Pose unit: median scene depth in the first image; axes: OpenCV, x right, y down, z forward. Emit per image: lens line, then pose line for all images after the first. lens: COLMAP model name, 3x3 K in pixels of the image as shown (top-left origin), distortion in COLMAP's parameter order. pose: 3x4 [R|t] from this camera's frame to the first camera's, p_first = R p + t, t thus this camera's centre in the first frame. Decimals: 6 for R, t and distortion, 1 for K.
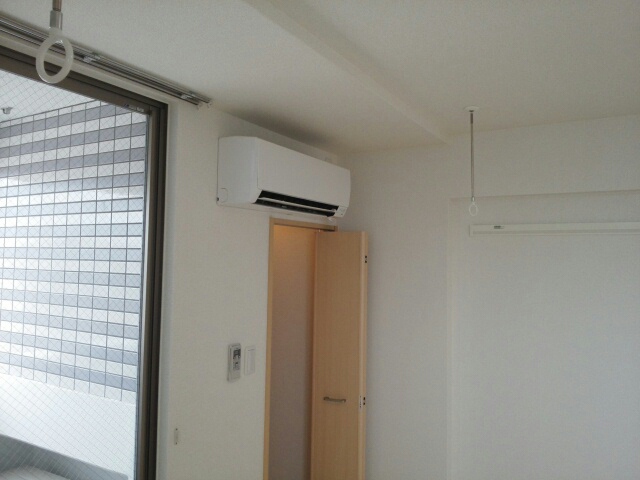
lens RADIAL K [[498.7, 0, 320.0], [0, 498.7, 240.0], [0, 0, 1]] dist [-0.004904, -0.008488]
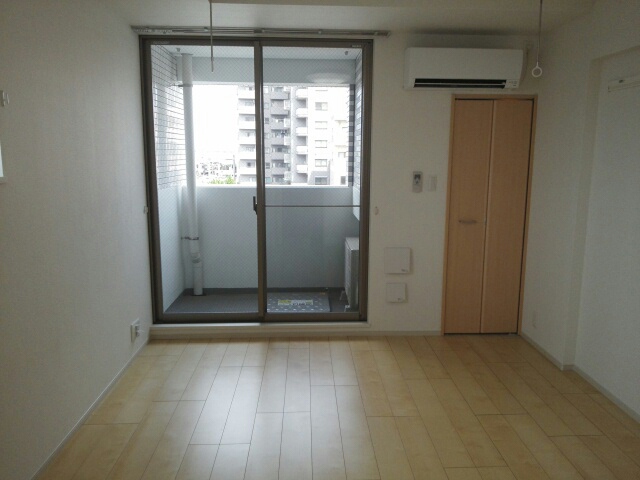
lens RADIAL K [[498.7, 0, 320.0], [0, 498.7, 240.0], [0, 0, 1]] dist [-0.004904, -0.008488]
pose [[0.525363, 0.136478, -0.839862, 1.167988], [0.032796, 0.983071, 0.180265, 0.120616], [0.850246, -0.122249, 0.511993, -0.221087]]
